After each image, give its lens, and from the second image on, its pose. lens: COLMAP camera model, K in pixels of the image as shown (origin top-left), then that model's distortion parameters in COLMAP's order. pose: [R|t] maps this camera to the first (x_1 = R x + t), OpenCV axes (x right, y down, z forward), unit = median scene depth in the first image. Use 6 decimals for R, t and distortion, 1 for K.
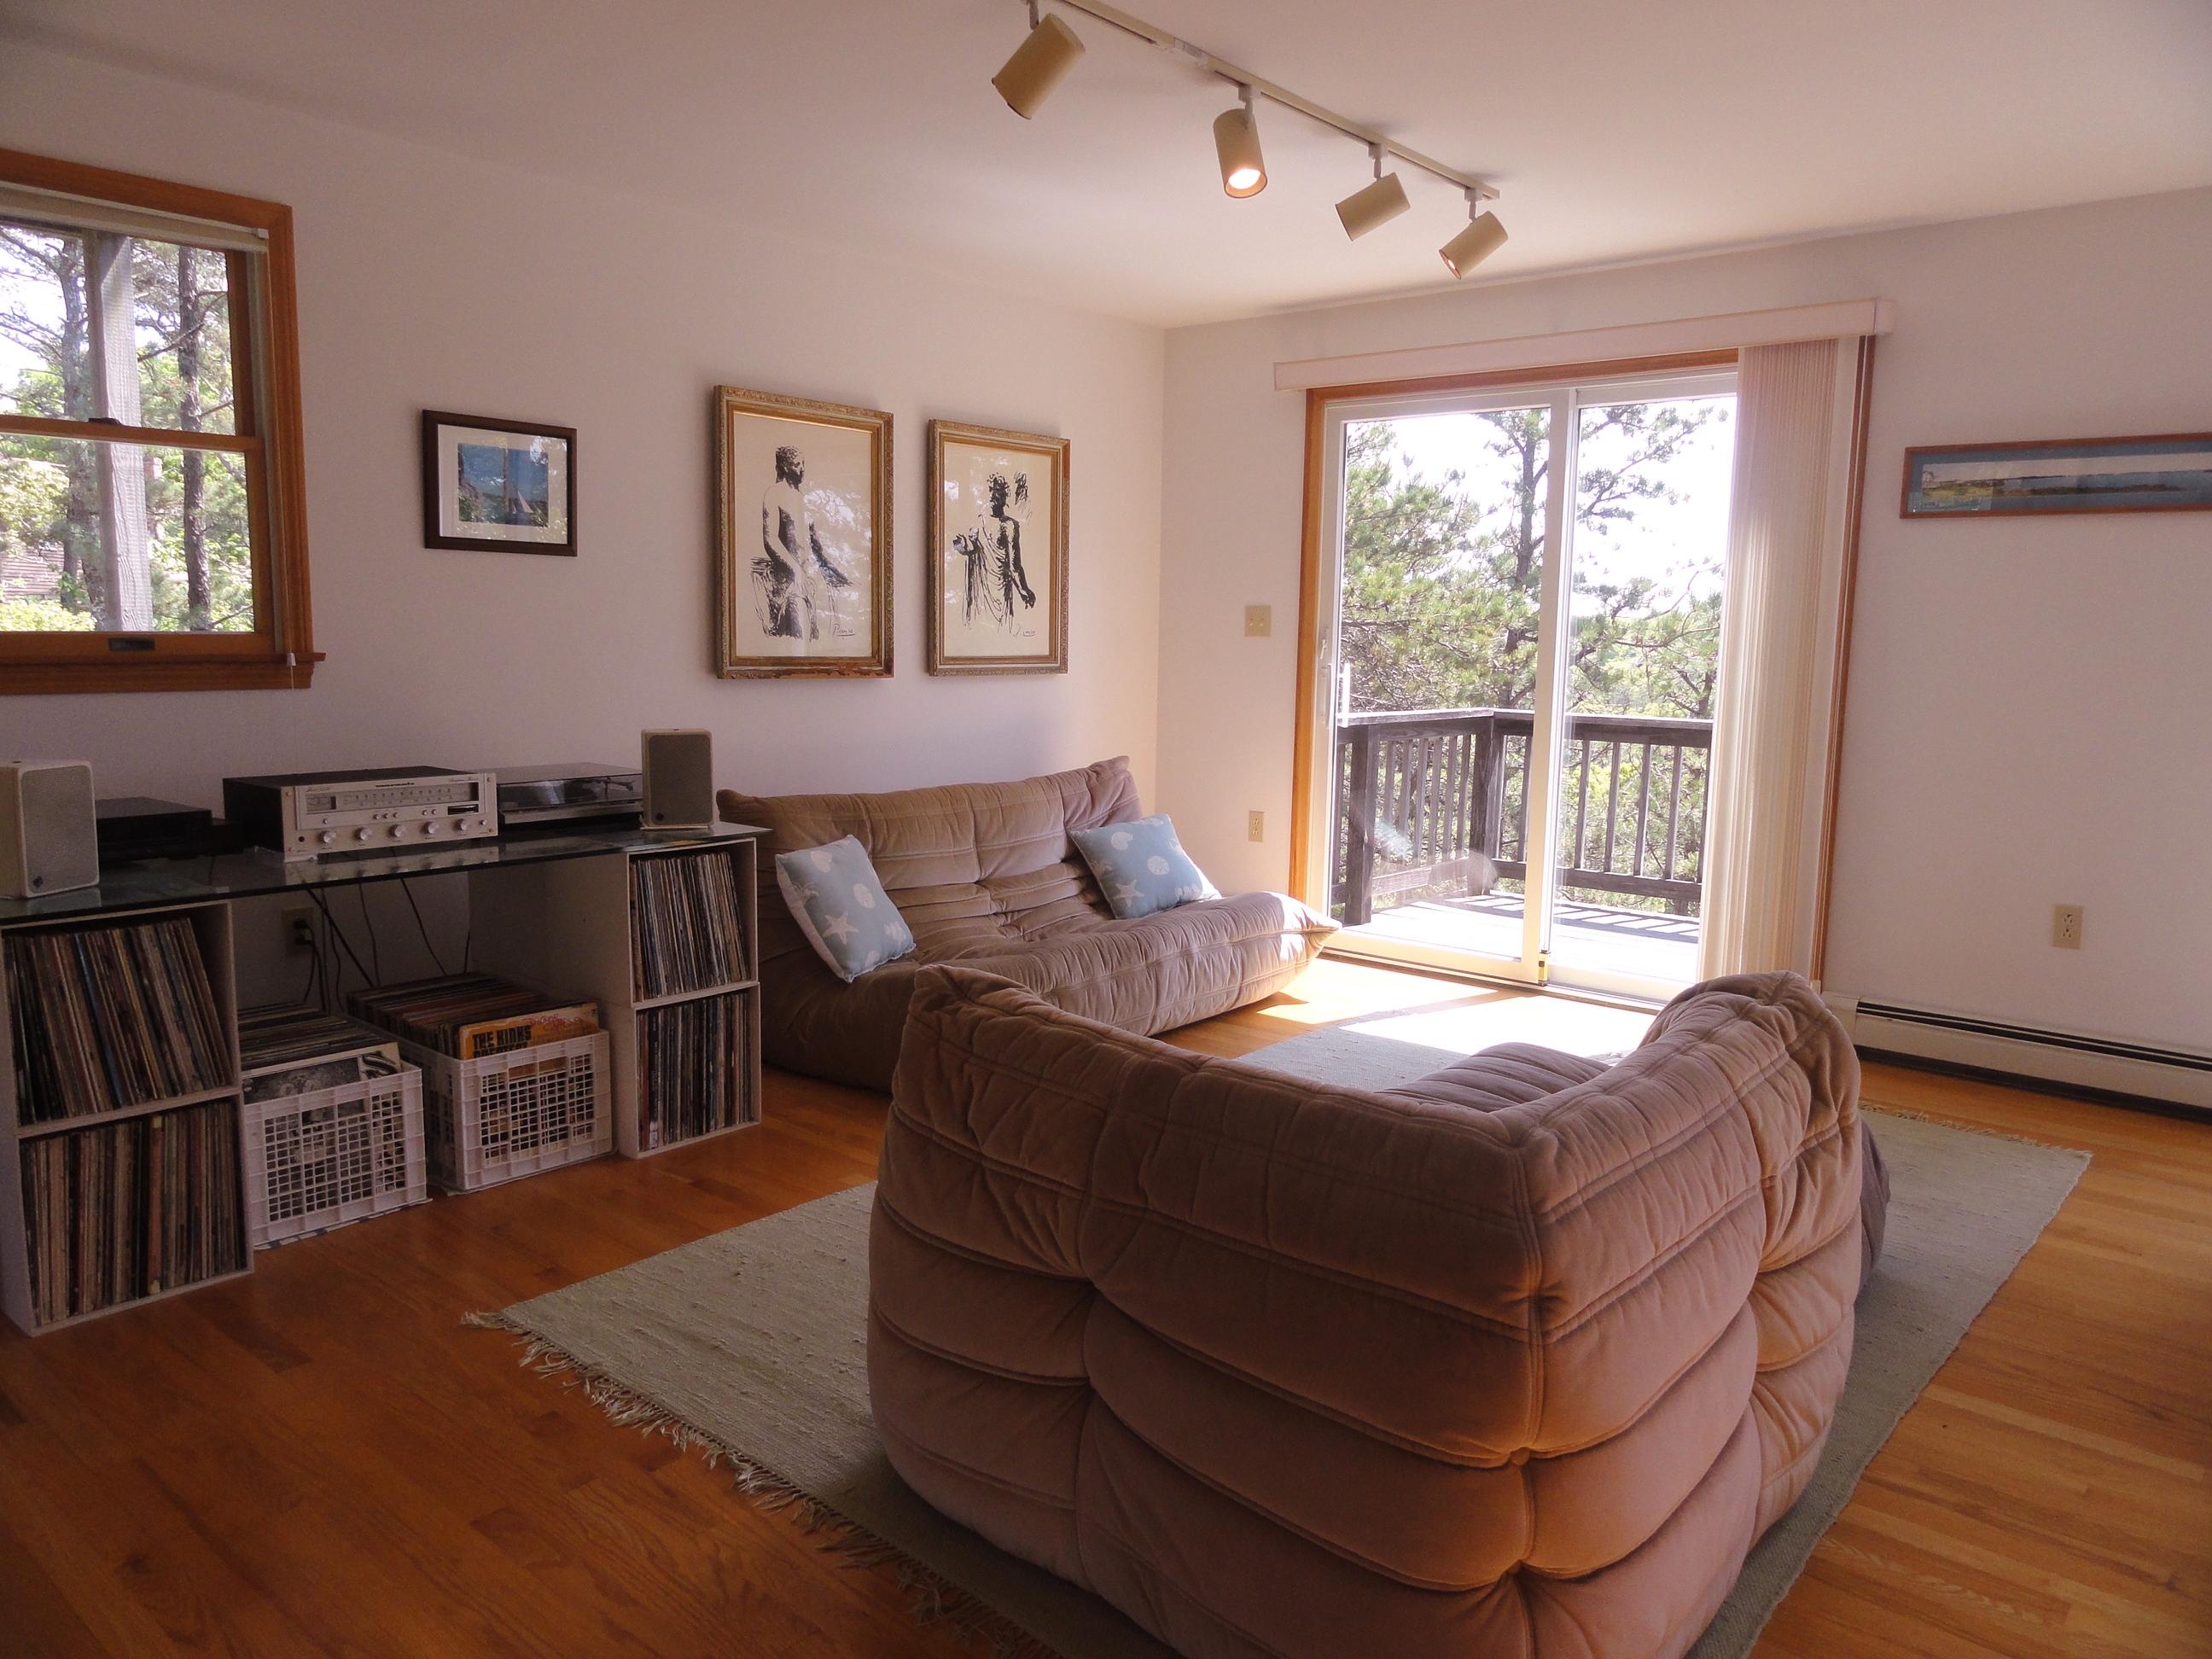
lens RADIAL K [[1547.4, 0, 1104.8], [0, 1547.4, 819.4], [0, 0, 1]] dist [-0.005257, 0.001317]
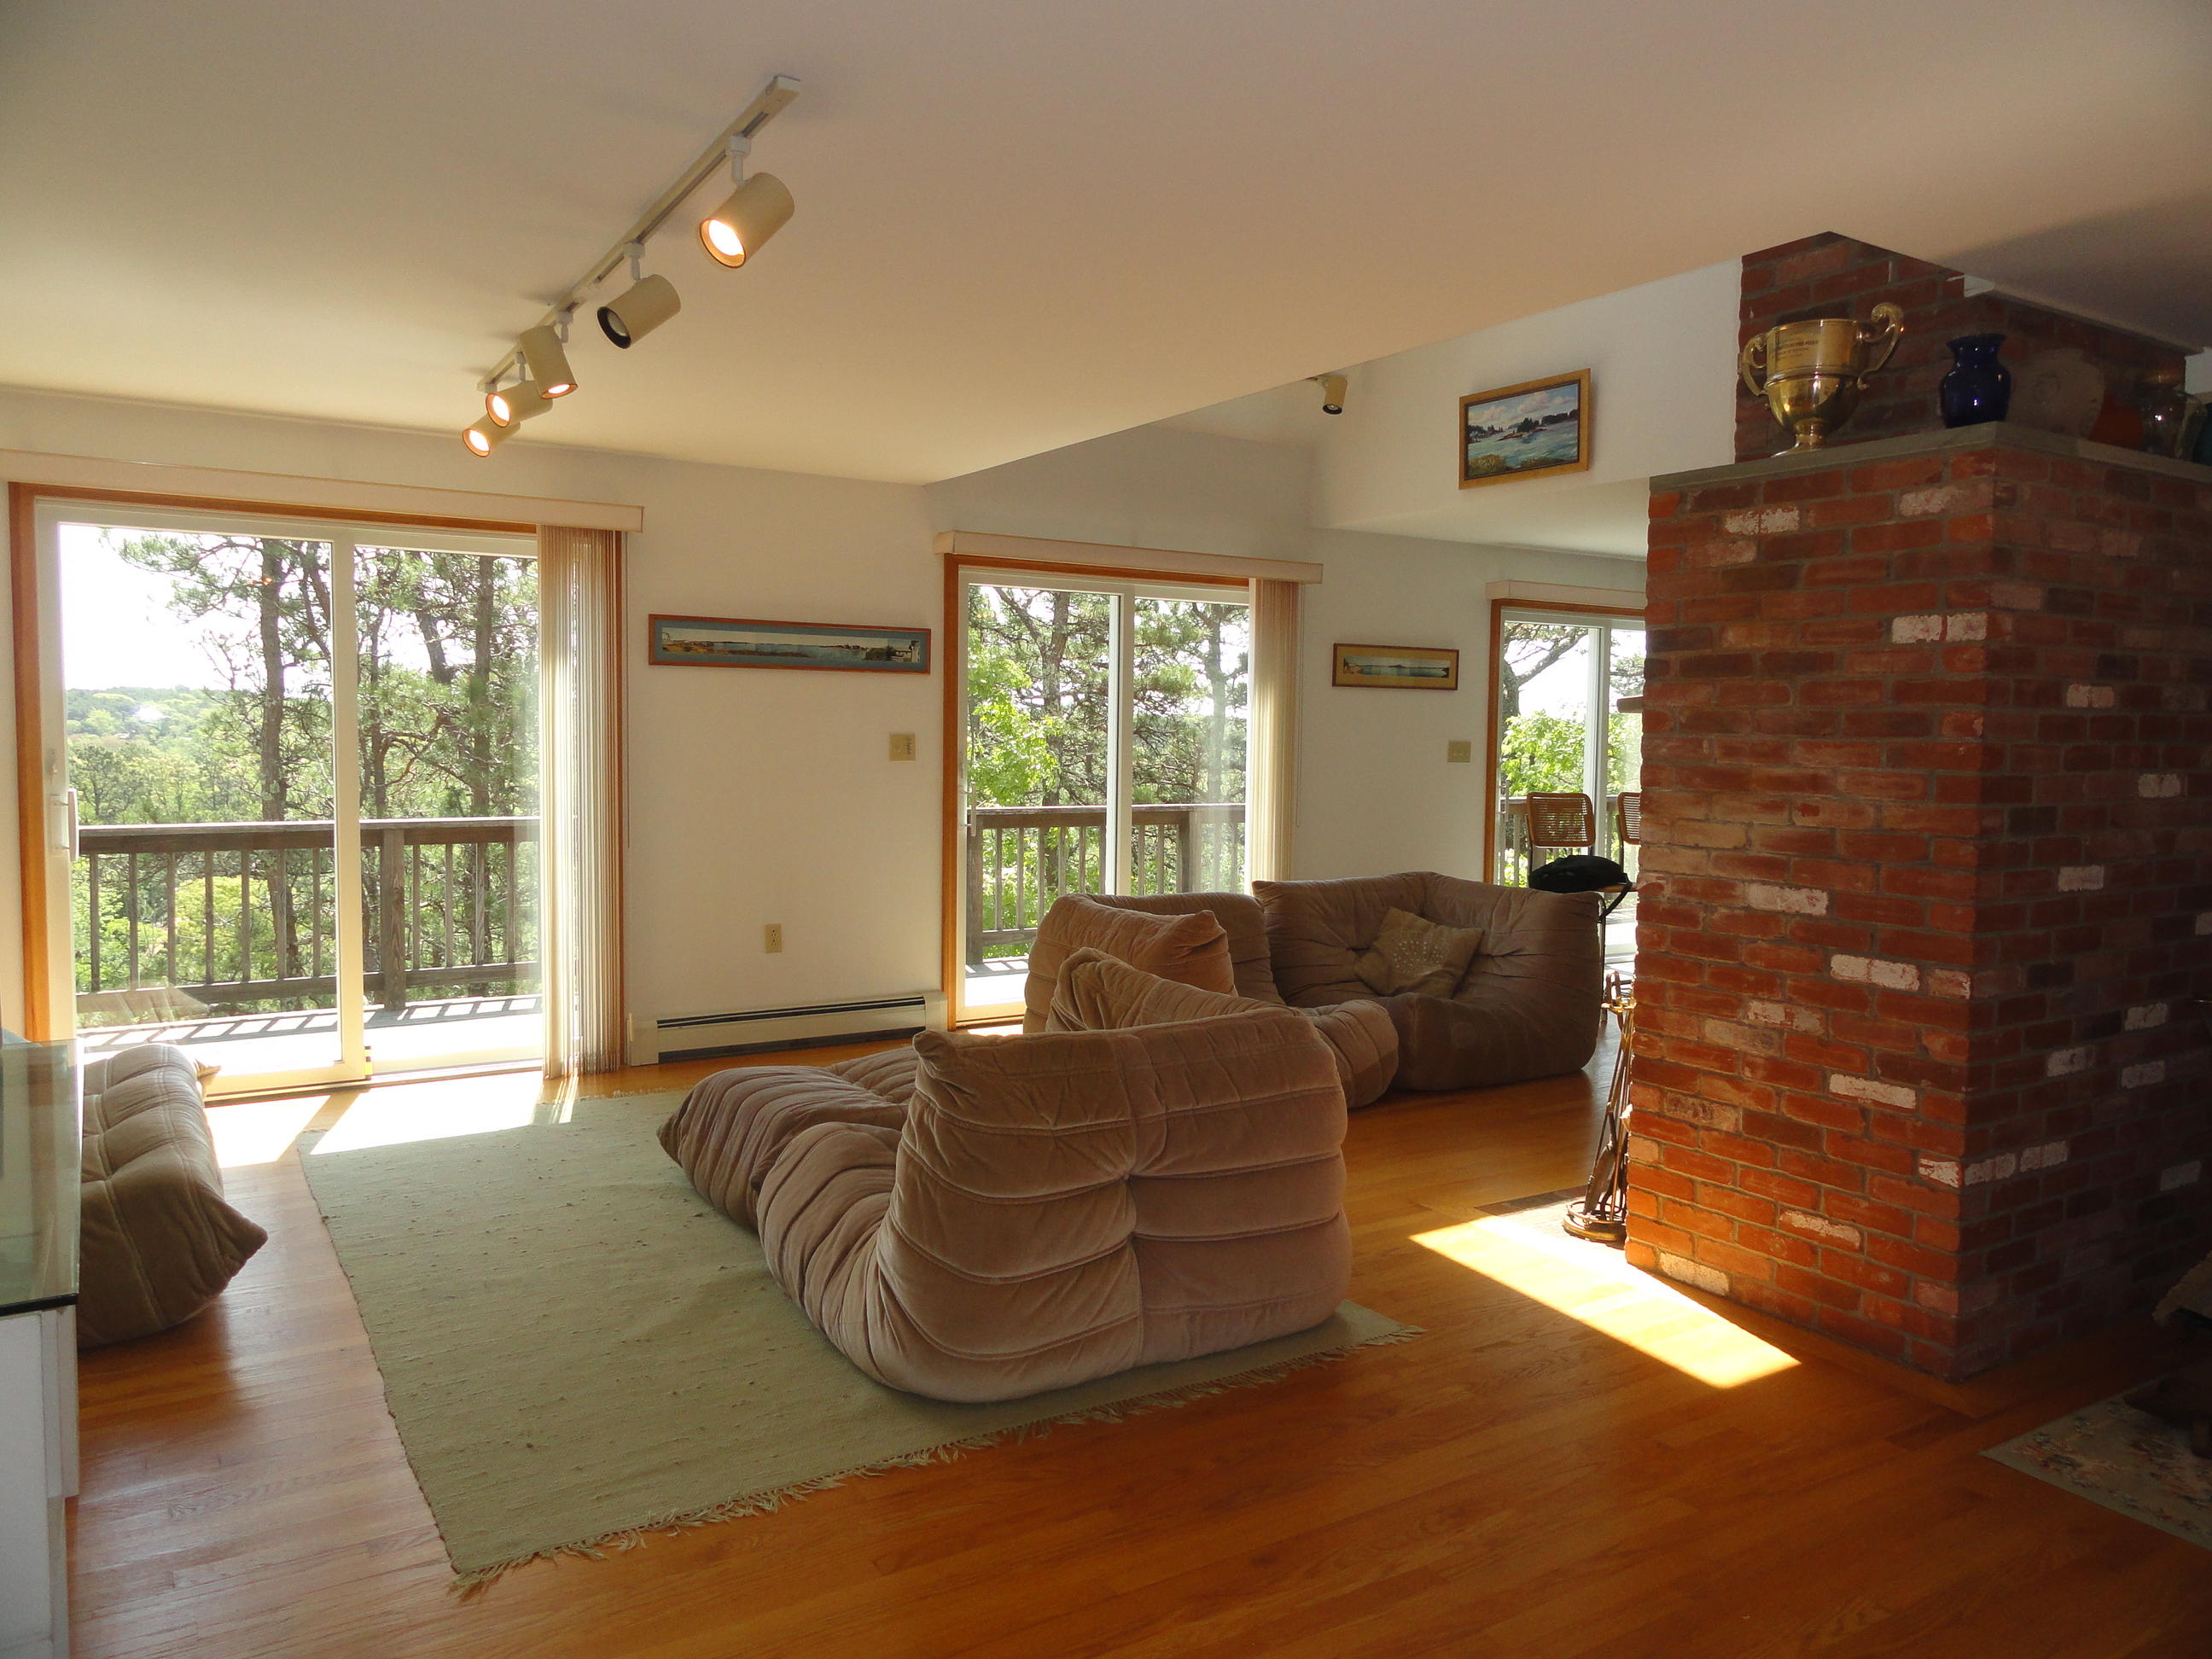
lens RADIAL K [[1547.4, 0, 1090.1], [0, 1547.4, 824.8], [0, 0, 1]] dist [-0.005257, 0.001317]
pose [[0.291865, -0.068854, 0.953978, -0.602311], [0.118320, 0.992343, 0.035424, -0.048130], [-0.949113, 0.102536, 0.297777, 0.200143]]
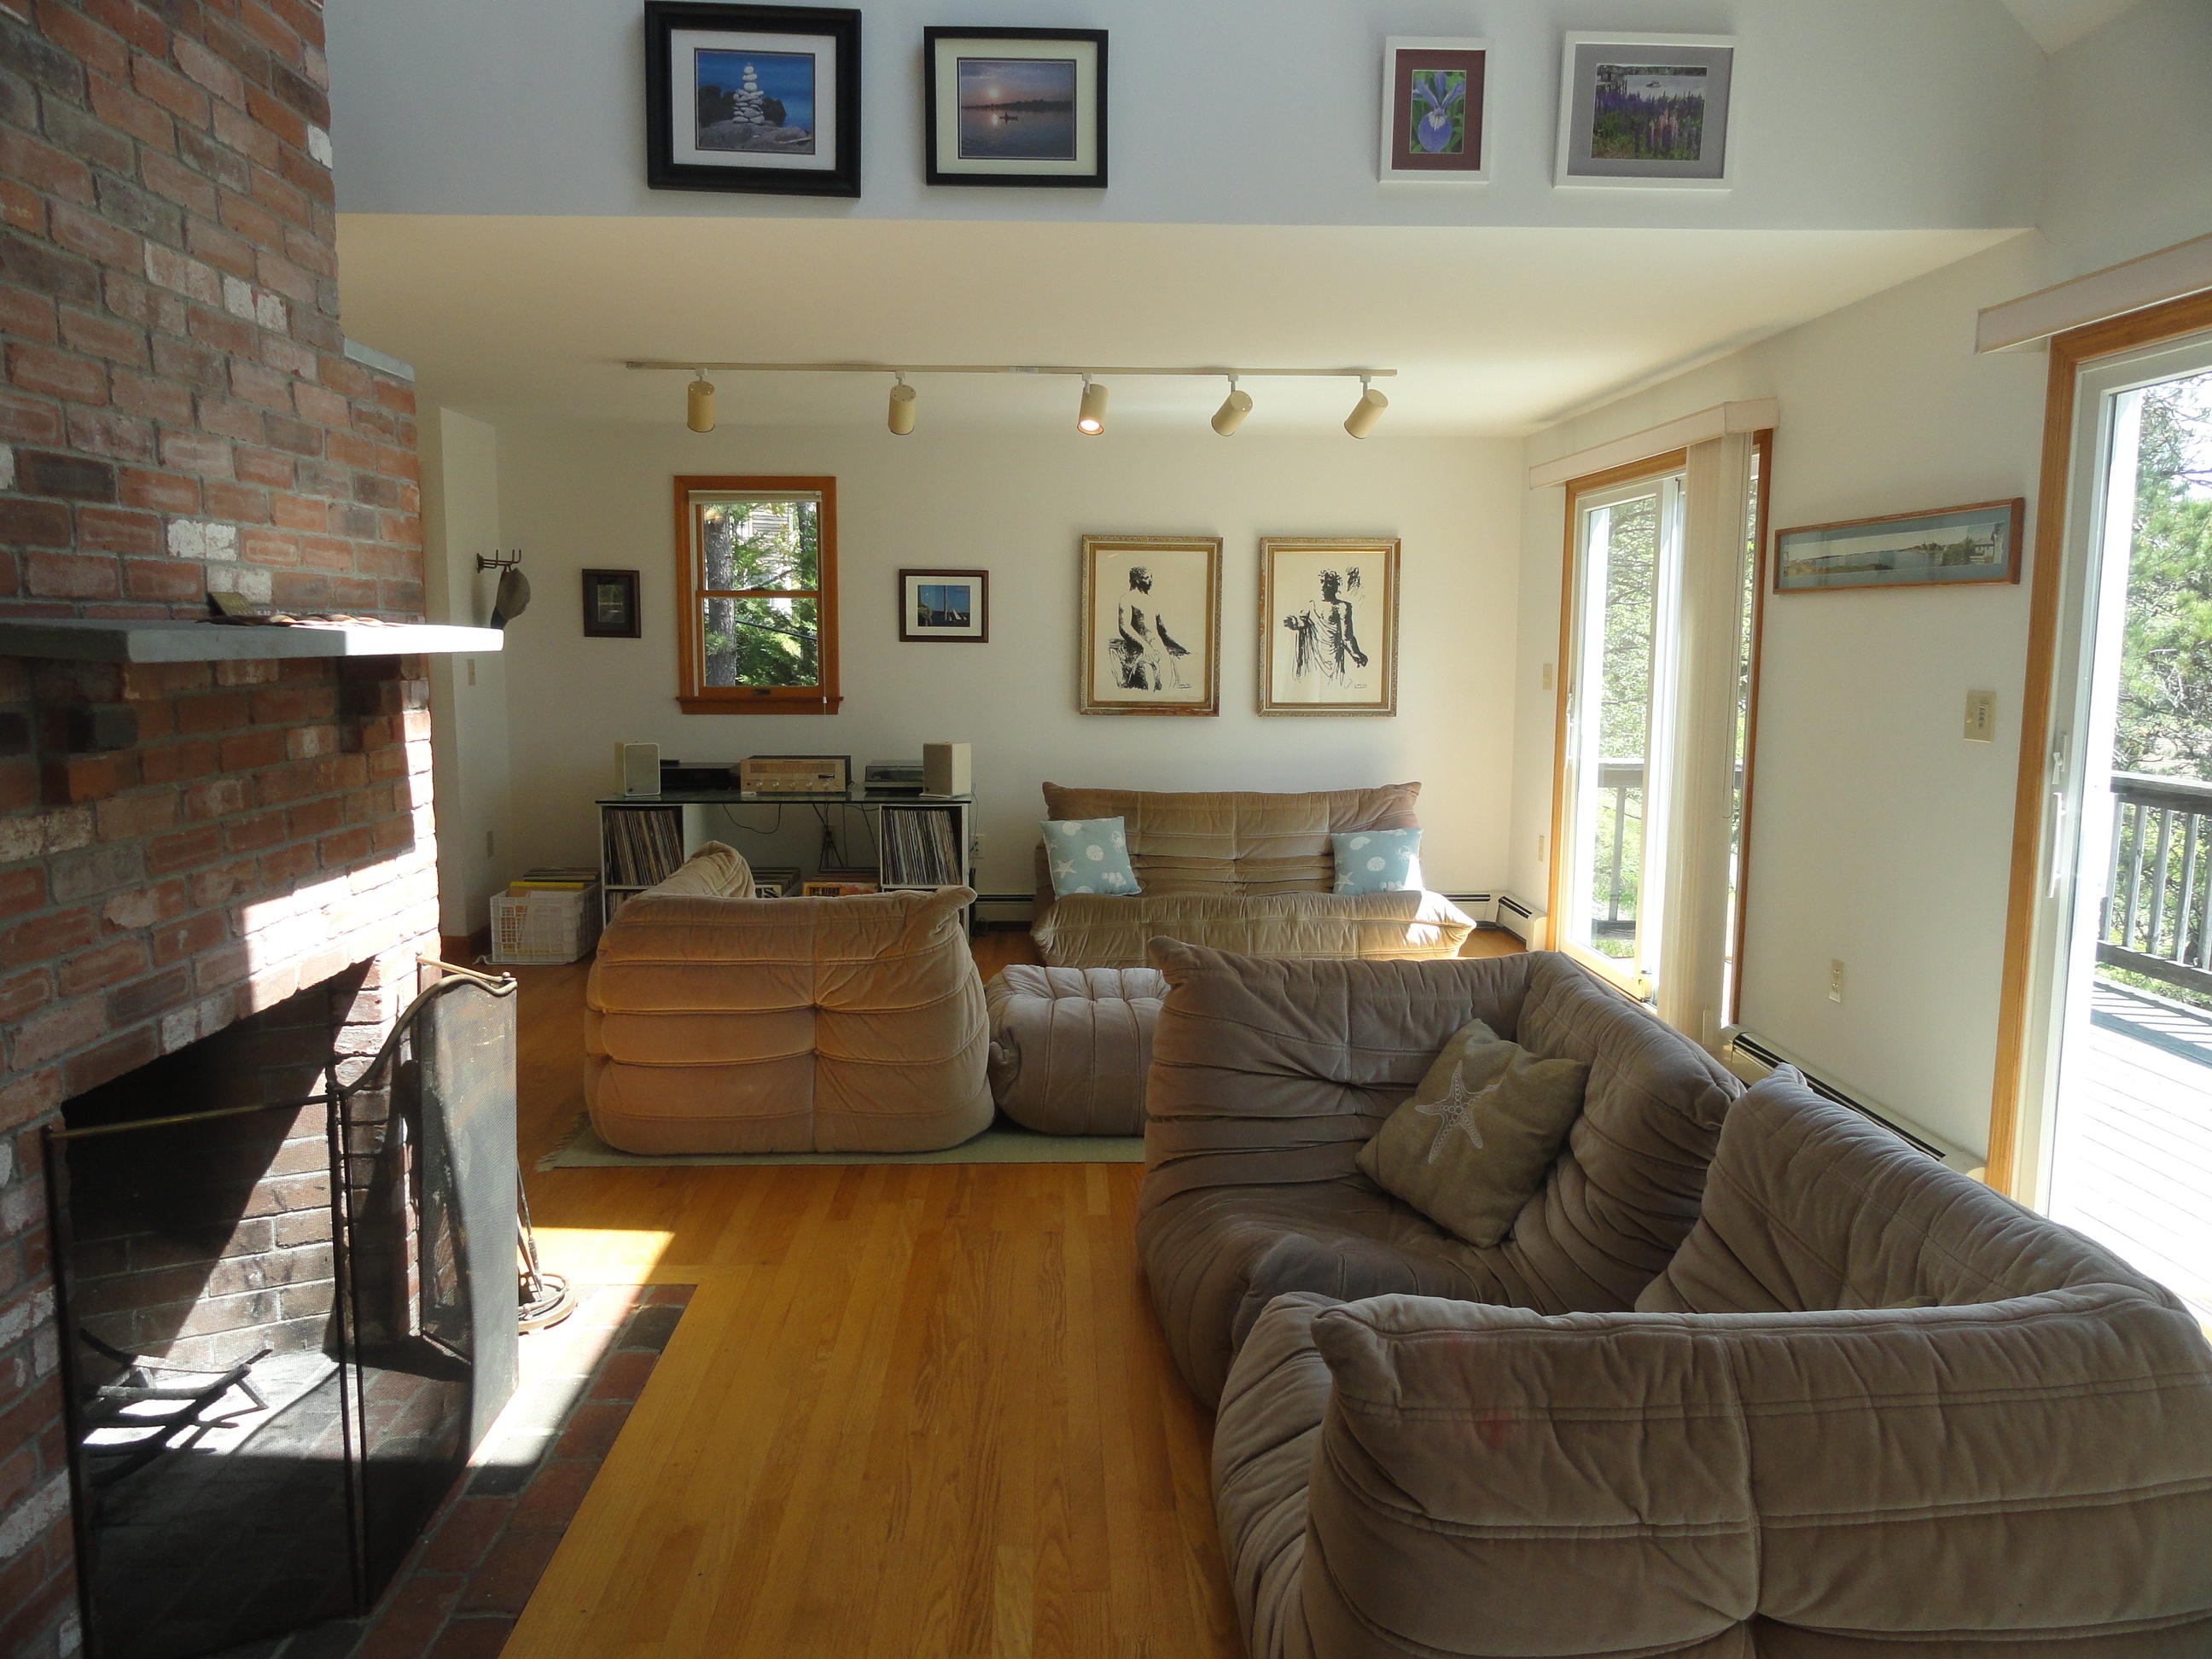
lens RADIAL K [[1547.4, 0, 1094.9], [0, 1547.4, 836.3], [0, 0, 1]] dist [-0.005257, 0.001317]
pose [[0.670229, 0.082294, -0.737577, 0.892916], [-0.086214, 0.995738, 0.032756, -0.017347], [0.737129, 0.041635, 0.674468, -0.068249]]
